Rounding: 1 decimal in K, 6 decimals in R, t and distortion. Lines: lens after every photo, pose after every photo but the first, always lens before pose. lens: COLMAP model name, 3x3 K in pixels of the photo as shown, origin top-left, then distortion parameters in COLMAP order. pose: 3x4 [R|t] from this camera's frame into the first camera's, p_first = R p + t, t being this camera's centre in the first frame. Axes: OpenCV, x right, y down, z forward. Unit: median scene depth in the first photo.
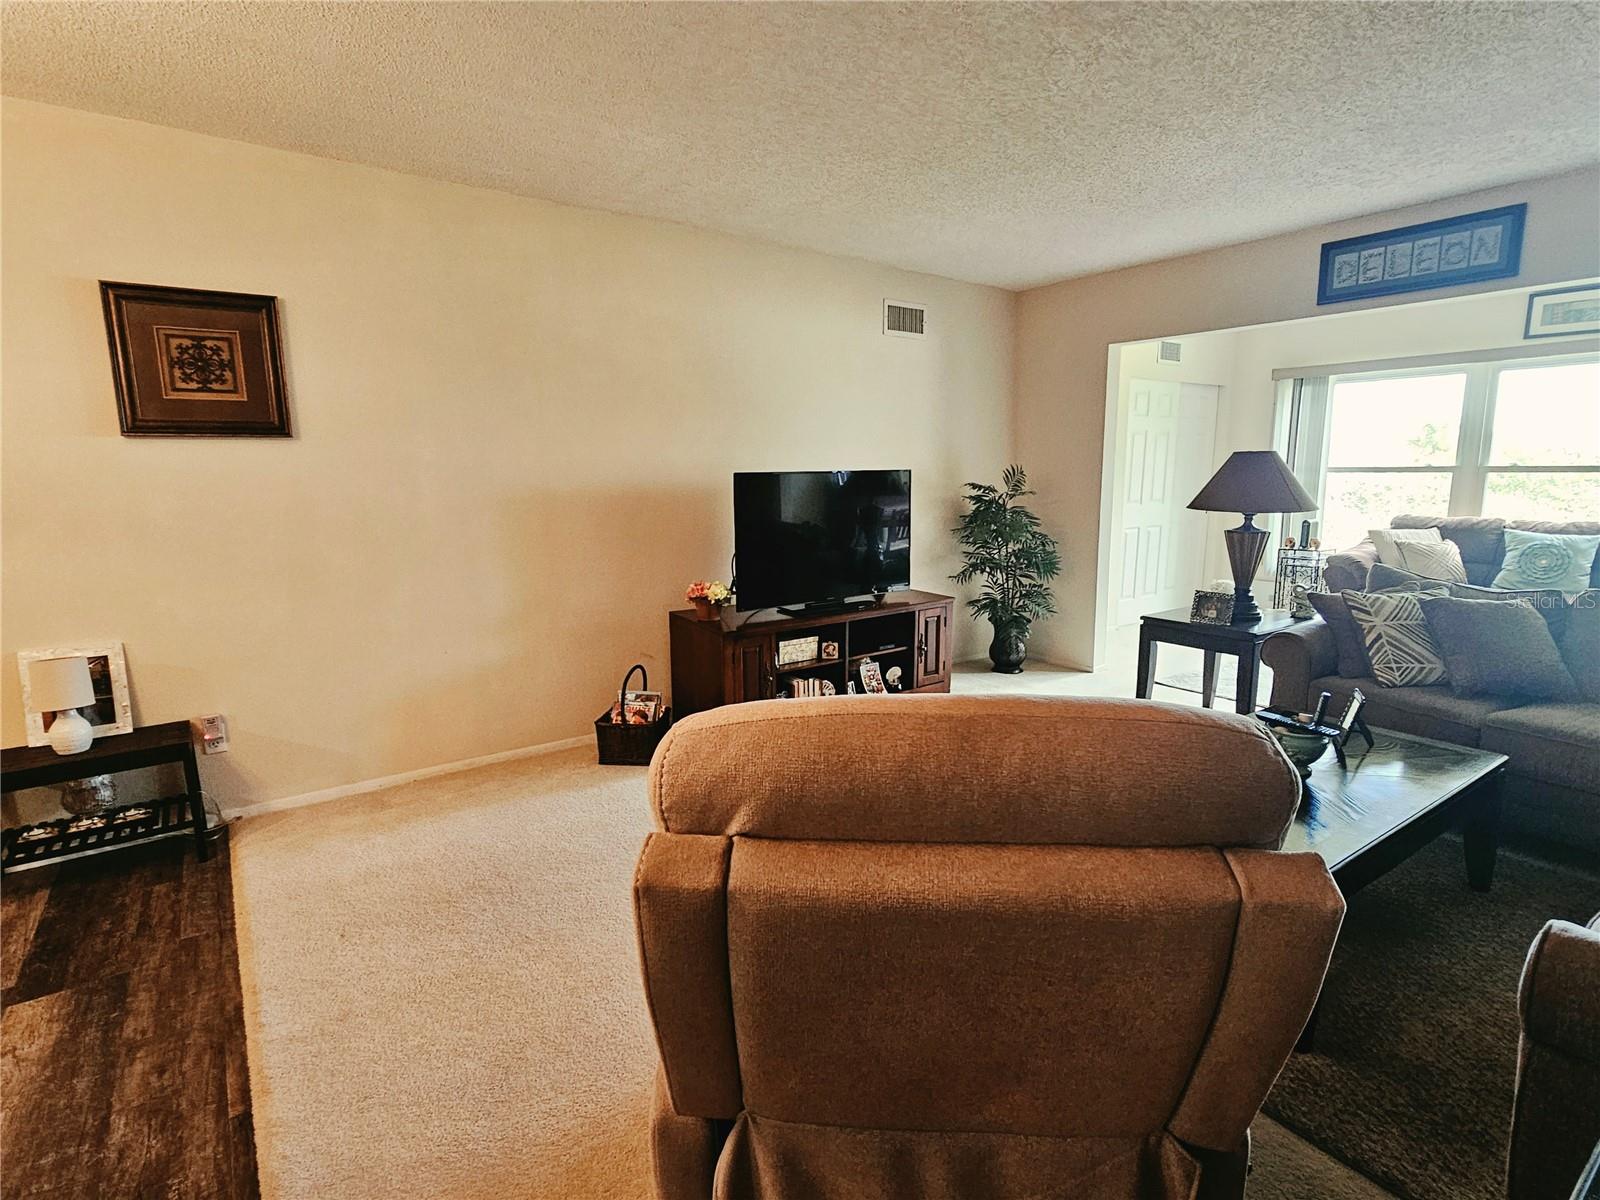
lens RADIAL K [[834.5, 0, 800.0], [0, 834.5, 600.0], [0, 0, 1]] dist [0.000705, 0.000843]
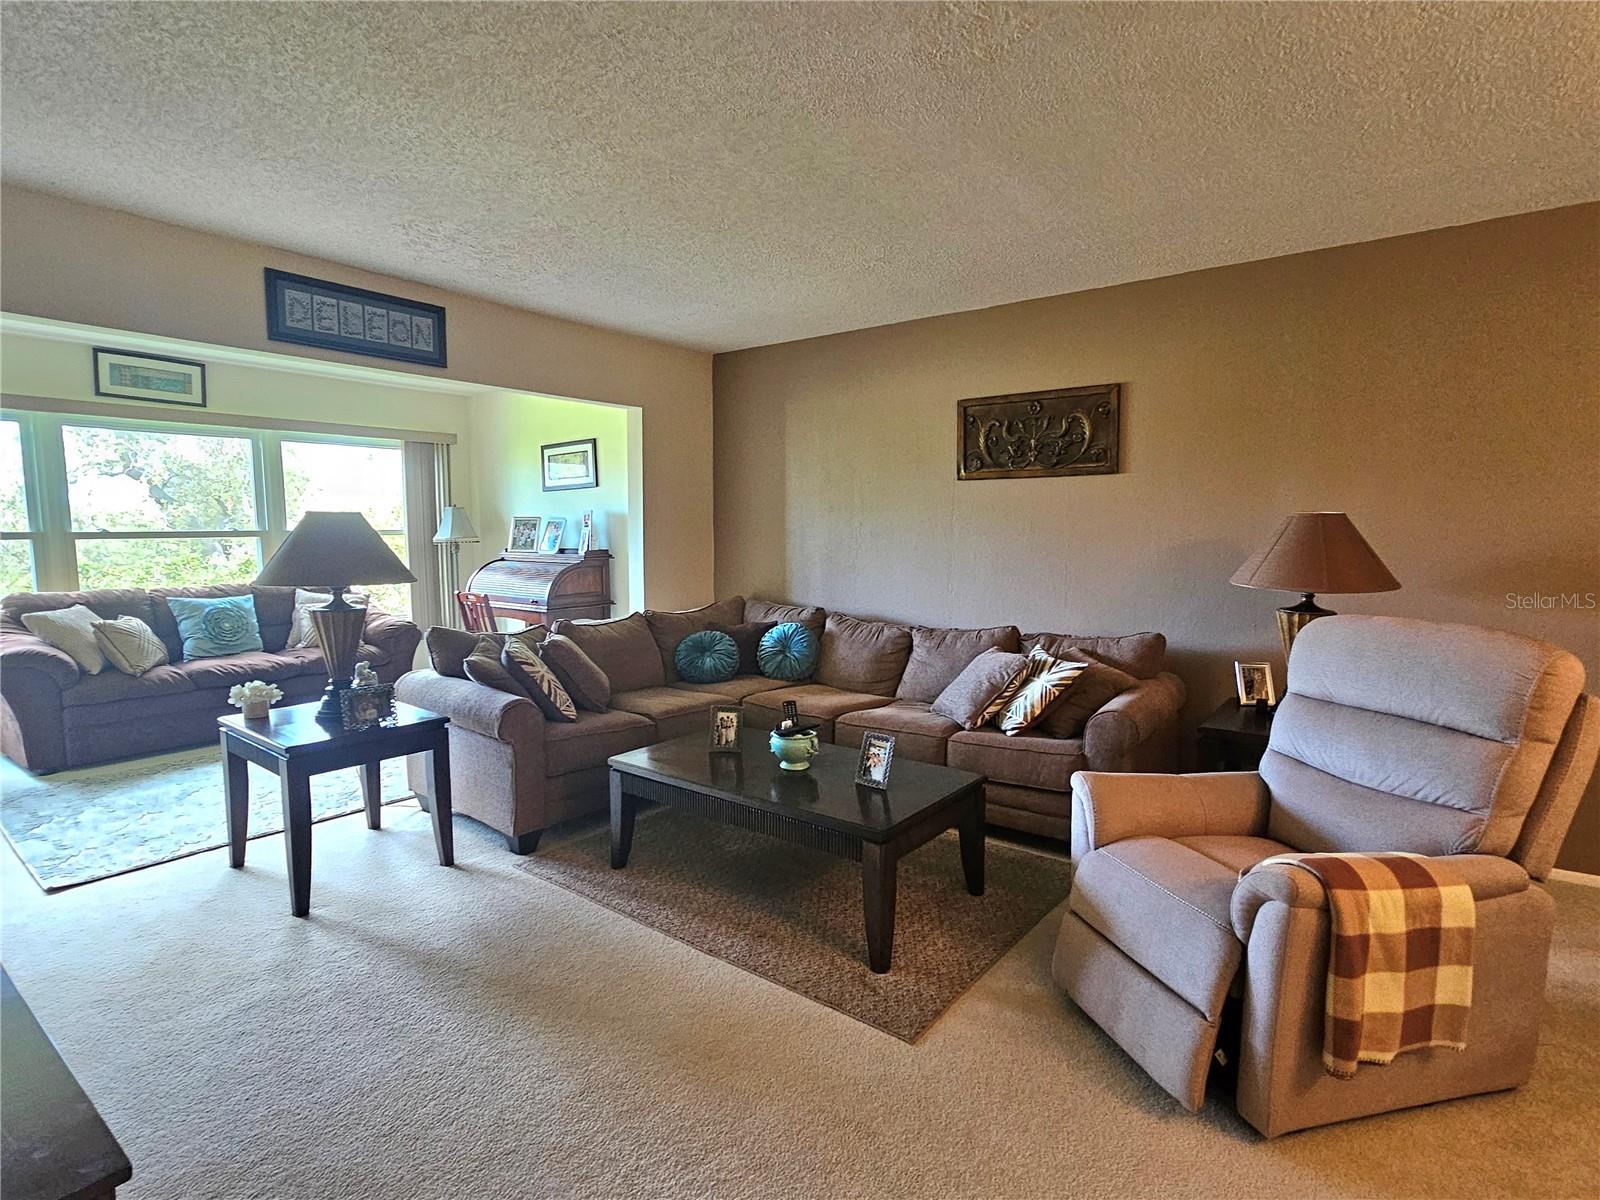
lens RADIAL K [[820.9, 0, 807.8], [0, 820.9, 610.3], [0, 0, 1]] dist [-0.001107, -0.000290]
pose [[-0.295894, -0.088887, 0.951076, -0.298687], [0.153179, 0.978360, 0.139093, -0.103068], [-0.942859, 0.186842, -0.275875, 0.664262]]
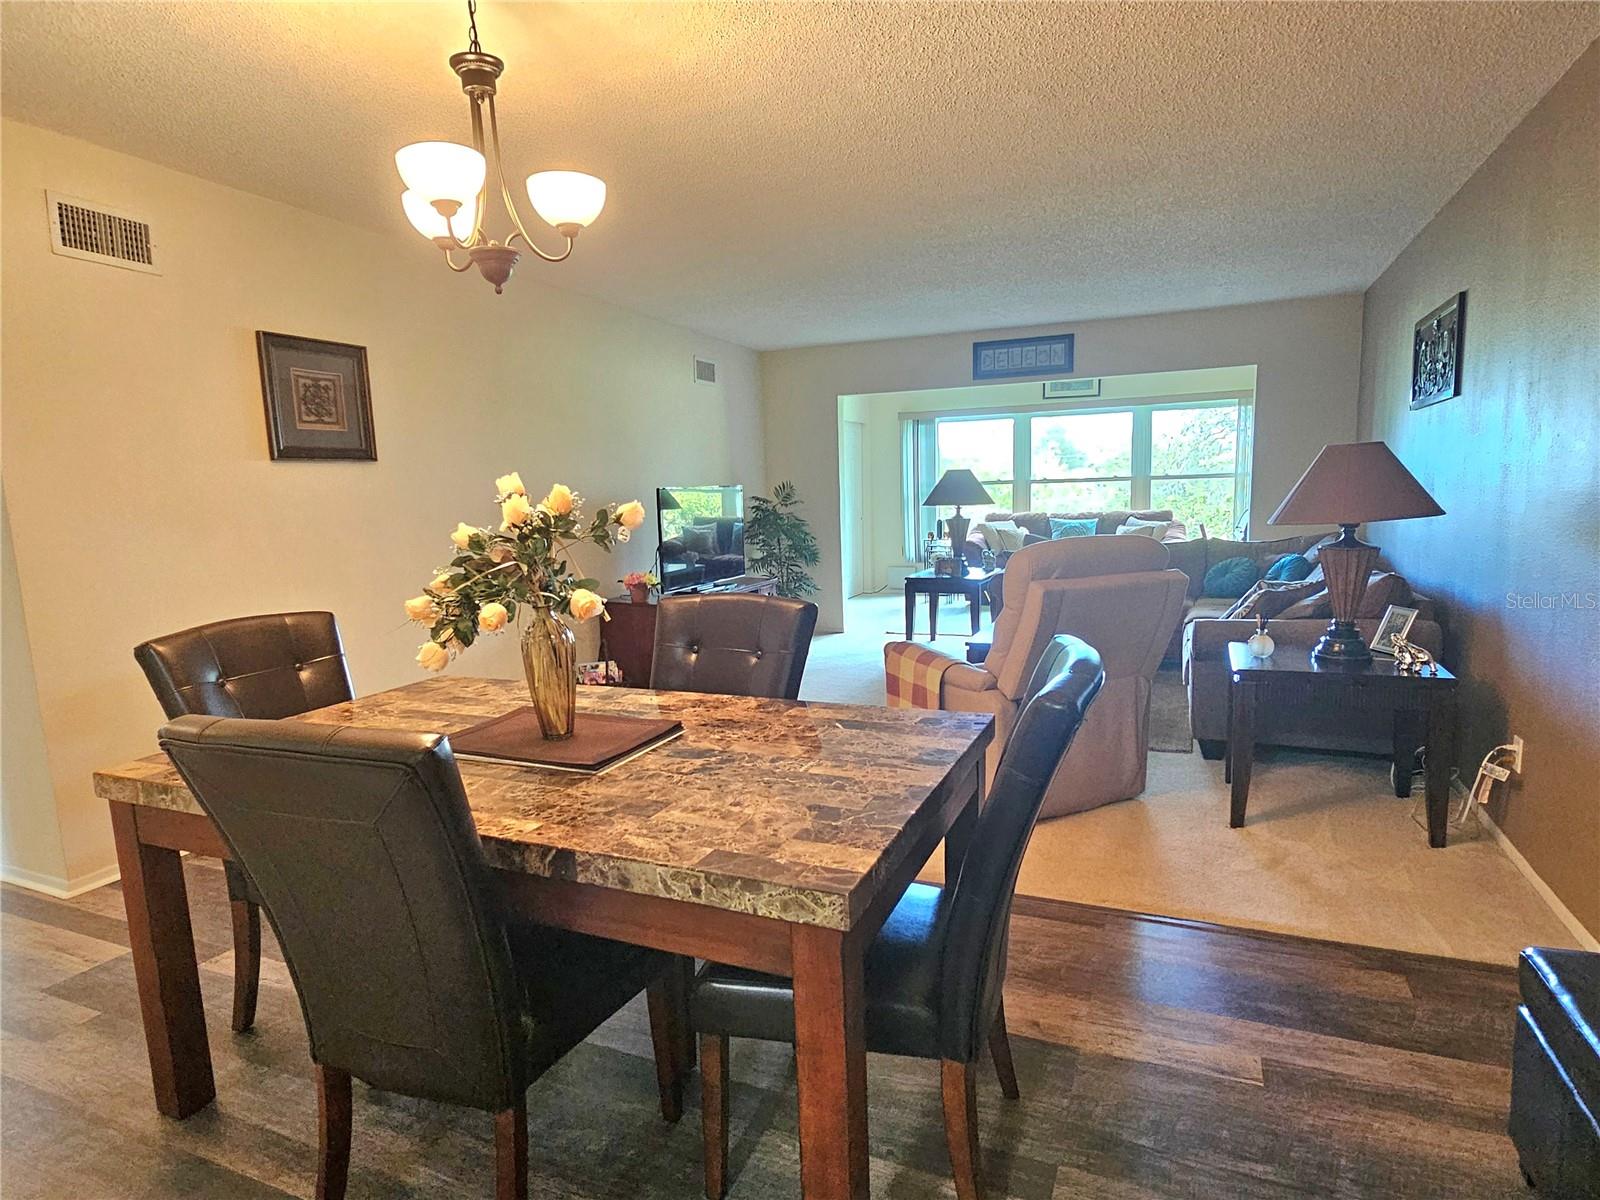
lens RADIAL K [[908.9, 0, 806.9], [0, 908.9, 619.9], [0, 0, 1]] dist [0.001448, -0.001667]
pose [[0.857653, -0.091061, 0.506102, -0.514459], [0.103123, 0.994660, 0.004210, 0.061469], [-0.503782, 0.048580, 0.862463, -0.292917]]
